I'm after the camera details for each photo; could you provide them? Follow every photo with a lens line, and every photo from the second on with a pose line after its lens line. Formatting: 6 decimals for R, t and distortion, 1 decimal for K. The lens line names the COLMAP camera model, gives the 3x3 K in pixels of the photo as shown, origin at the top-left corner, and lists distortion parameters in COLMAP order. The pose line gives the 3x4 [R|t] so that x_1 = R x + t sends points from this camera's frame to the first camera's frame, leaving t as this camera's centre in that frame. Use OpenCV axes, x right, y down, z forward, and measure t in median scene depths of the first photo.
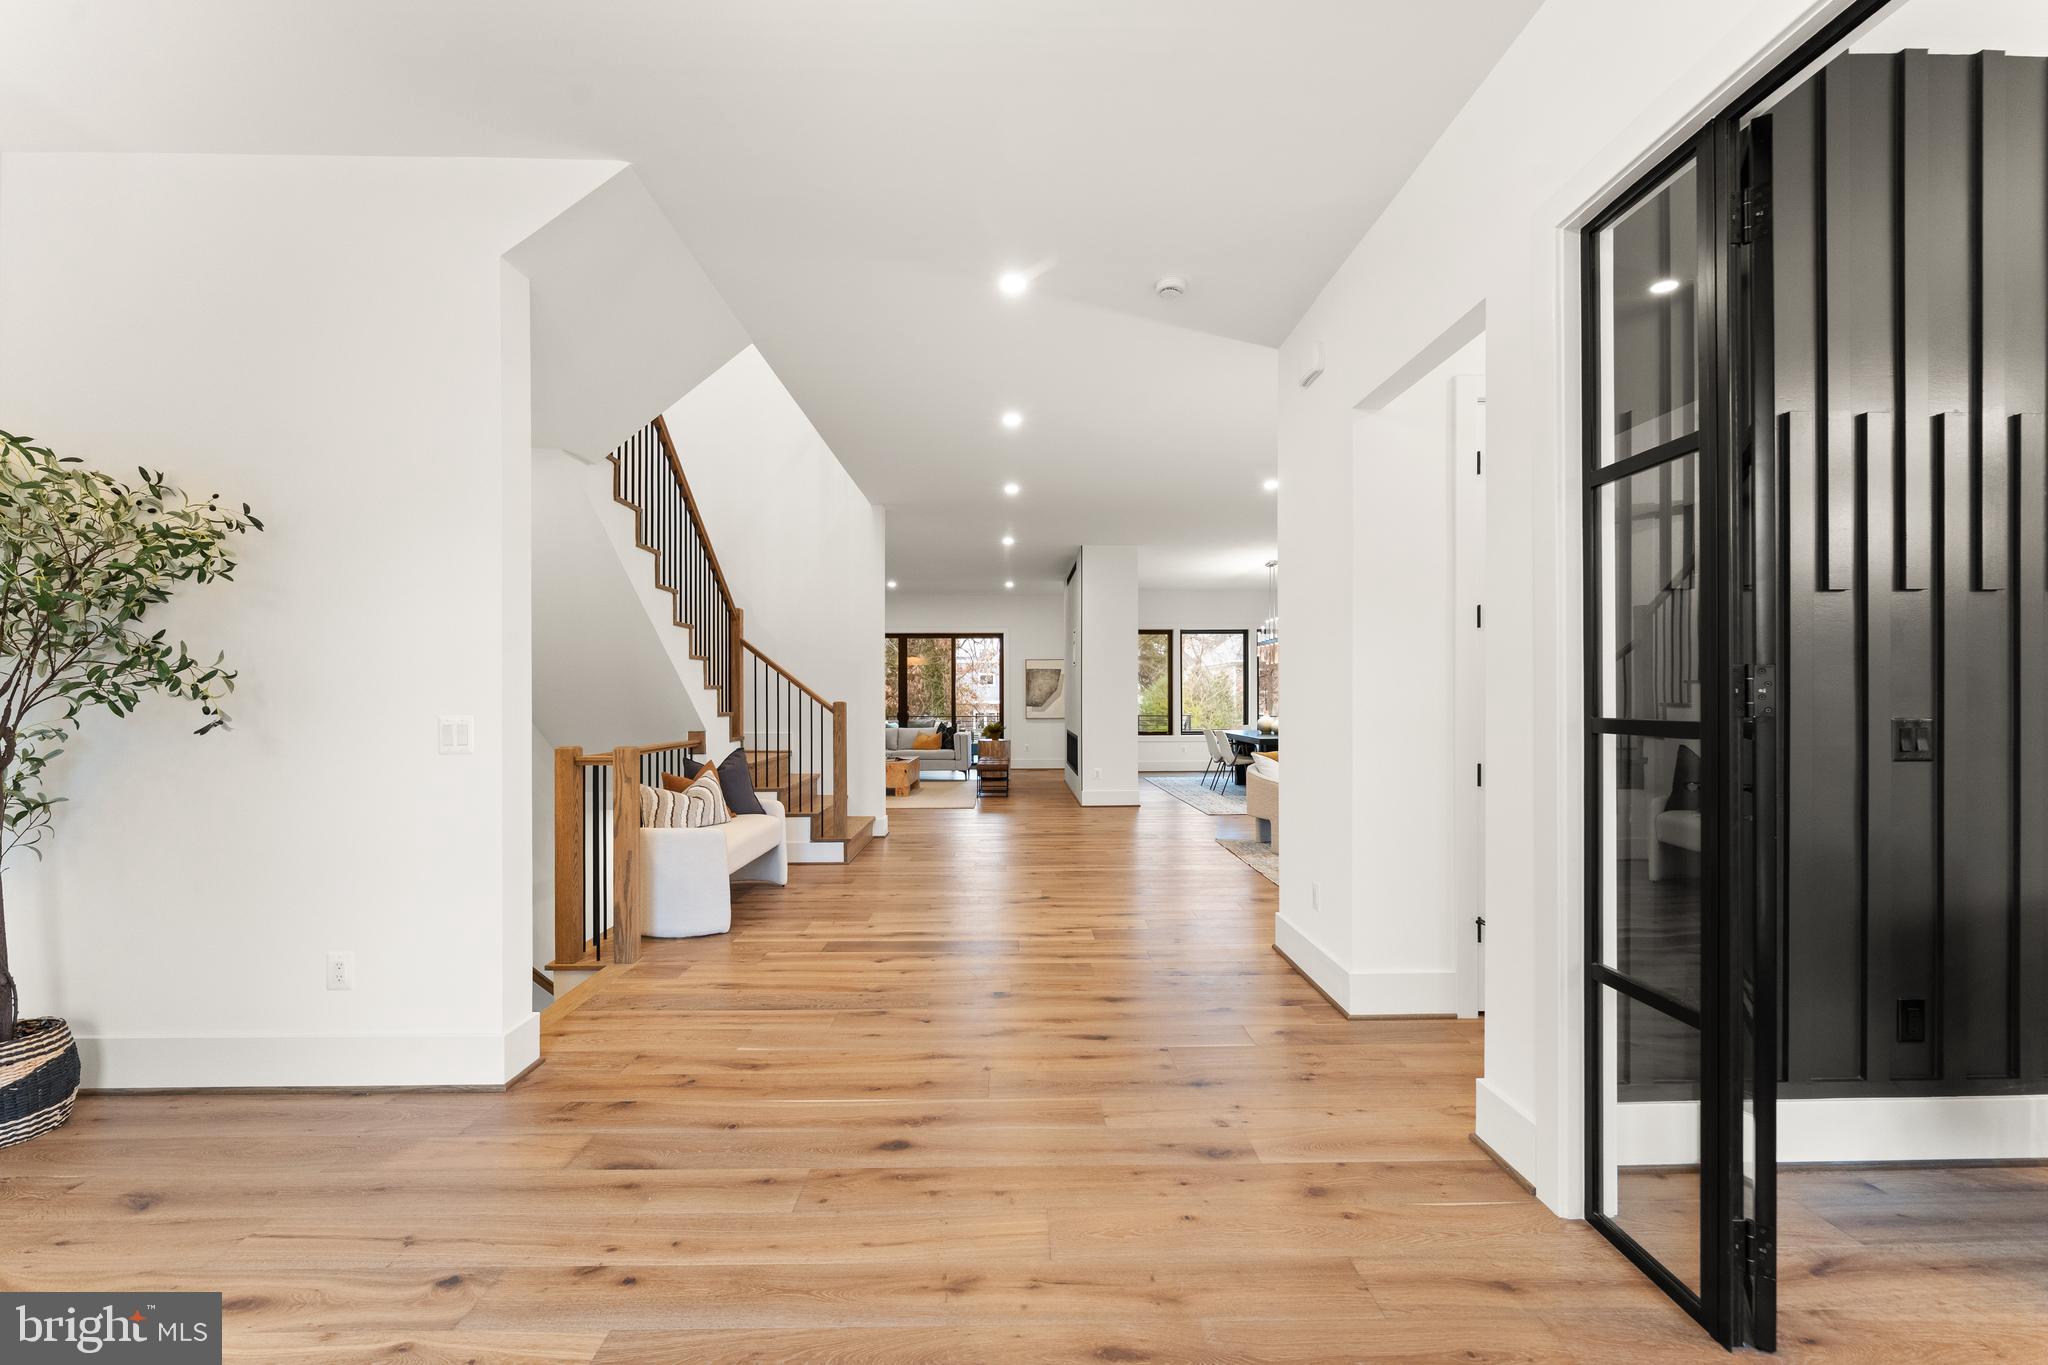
lens RADIAL K [[825.7, 0, 1020.1], [0, 825.7, 693.3], [0, 0, 1]] dist [-0.002861, 0.000432]
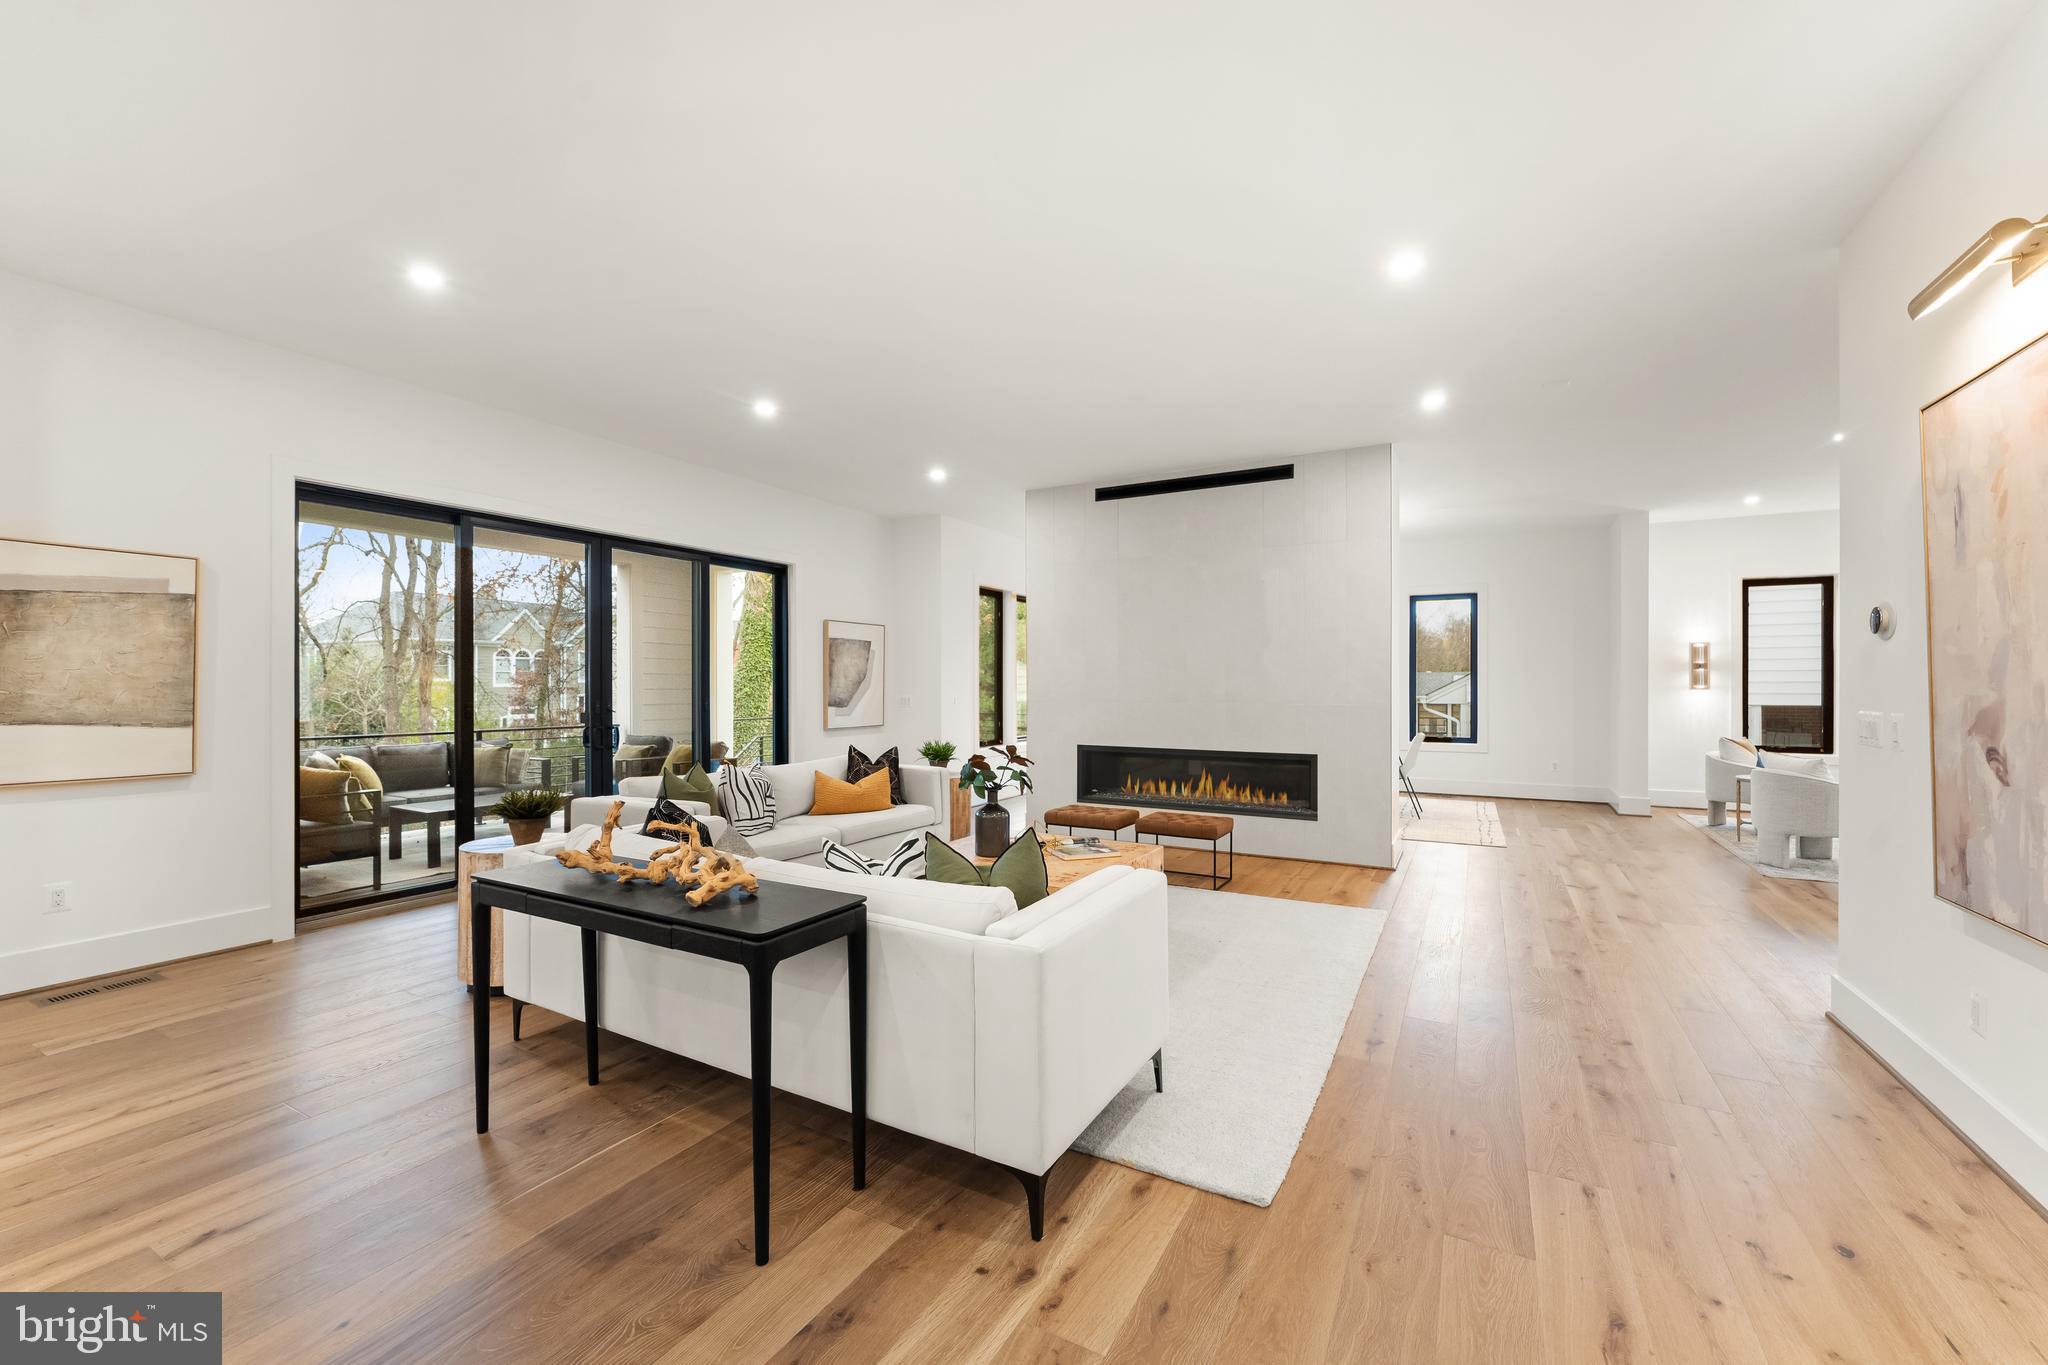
lens RADIAL K [[825.7, 0, 1029.8], [0, 825.7, 683.9], [0, 0, 1]] dist [-0.002861, 0.000432]
pose [[0.492709, 0.003842, 0.870185, -0.391762], [-0.002770, 0.999992, -0.002847, 0.001875], [-0.870190, -0.001008, 0.492716, 0.624379]]
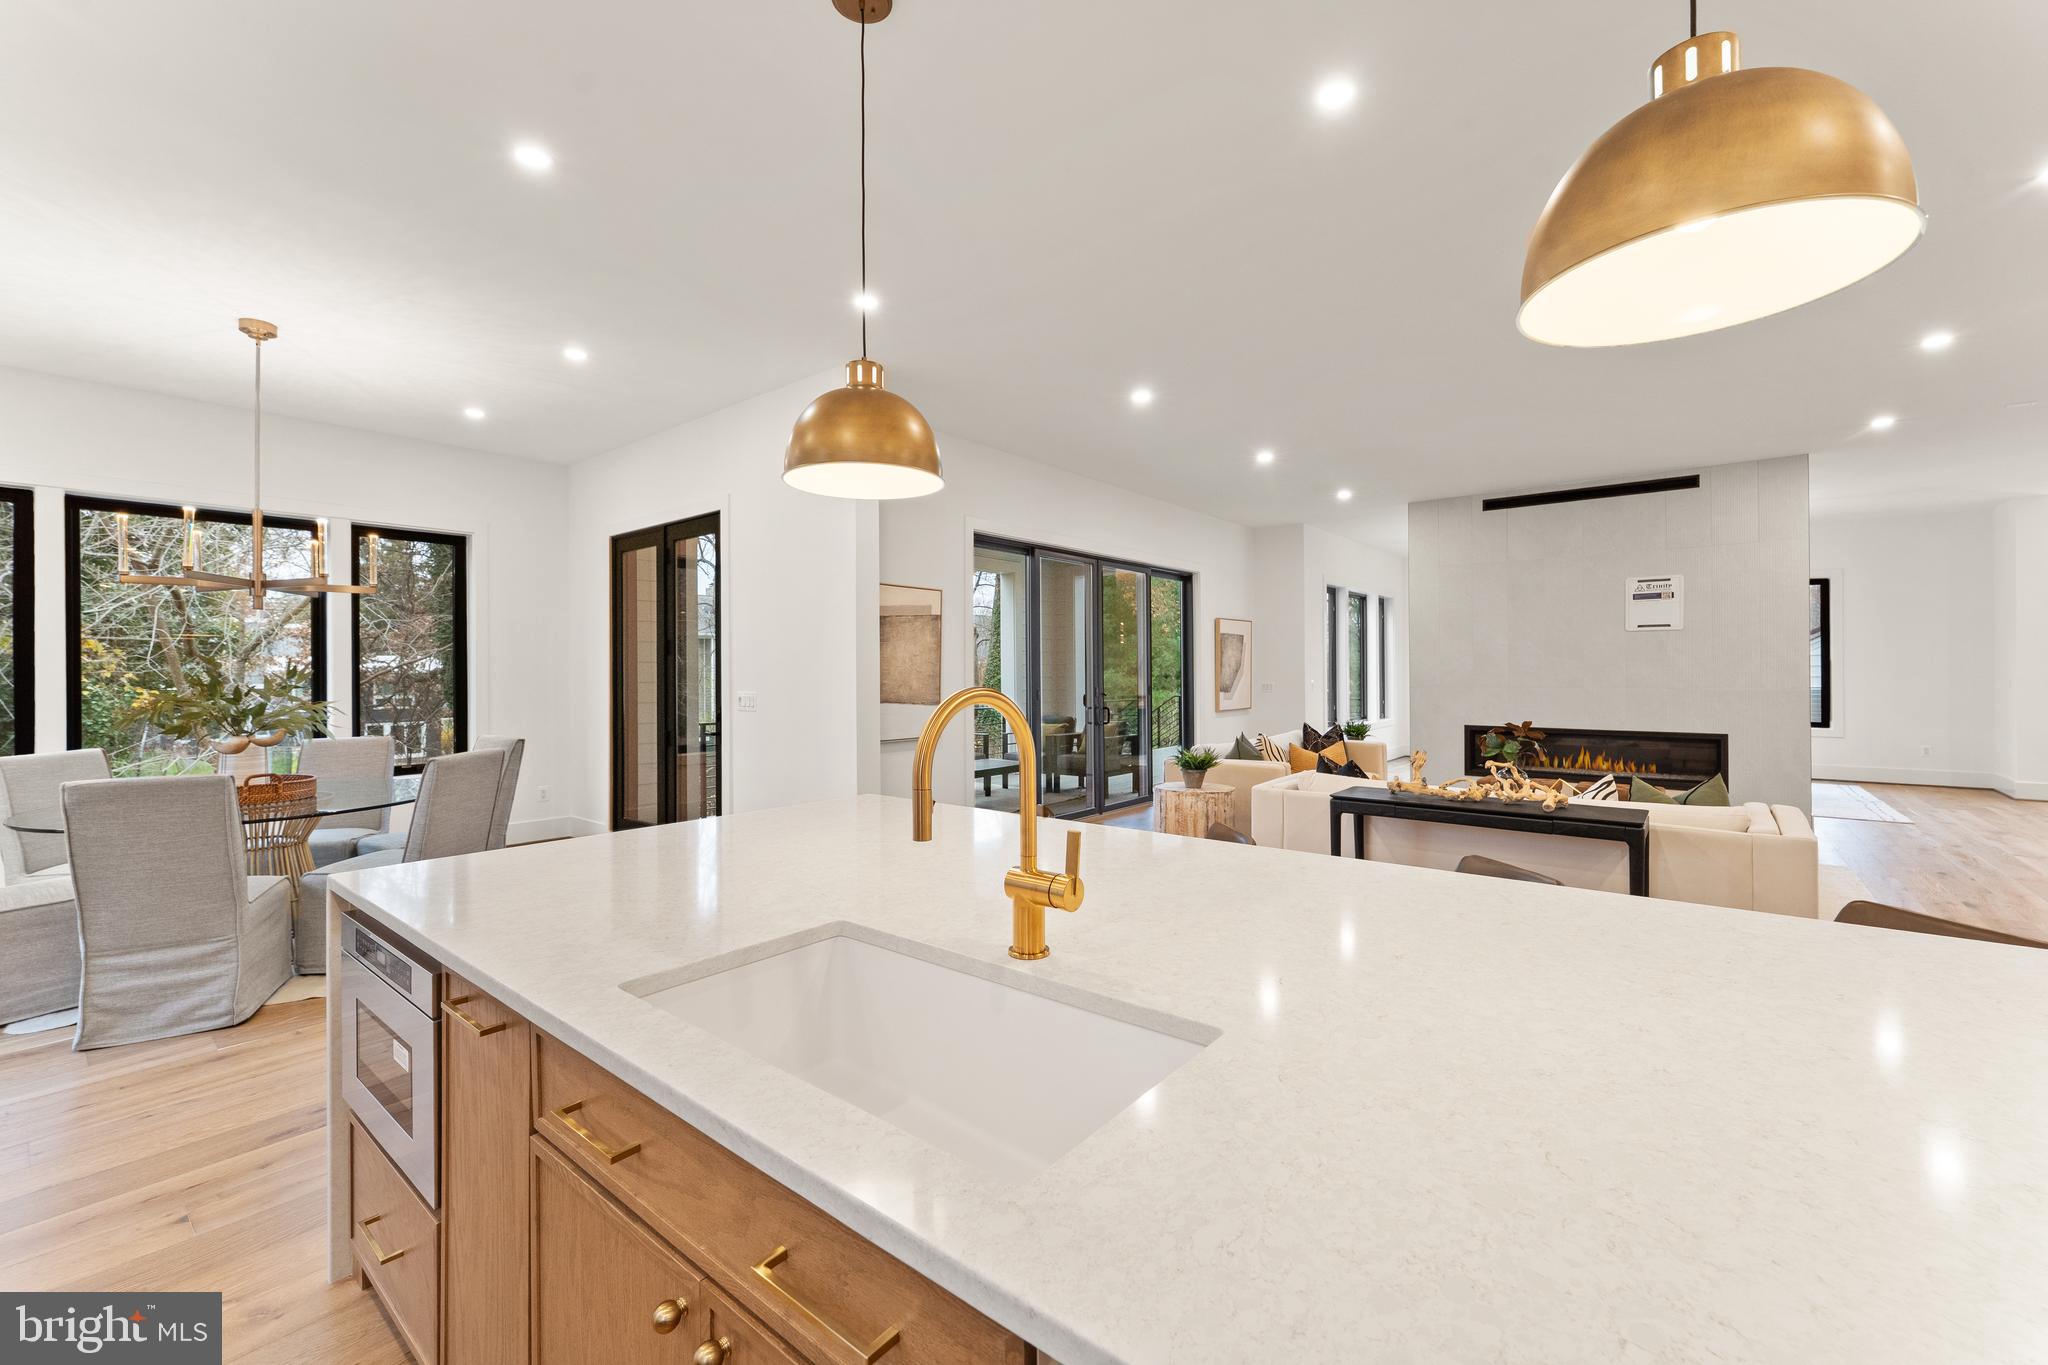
lens RADIAL K [[825.7, 0, 1027.4], [0, 825.7, 676.5], [0, 0, 1]] dist [-0.002861, 0.000432]
pose [[0.641717, -0.005537, 0.766921, -0.569772], [0.001915, 0.999982, 0.005617, -0.000037], [-0.766939, -0.002135, 0.641717, 0.708473]]
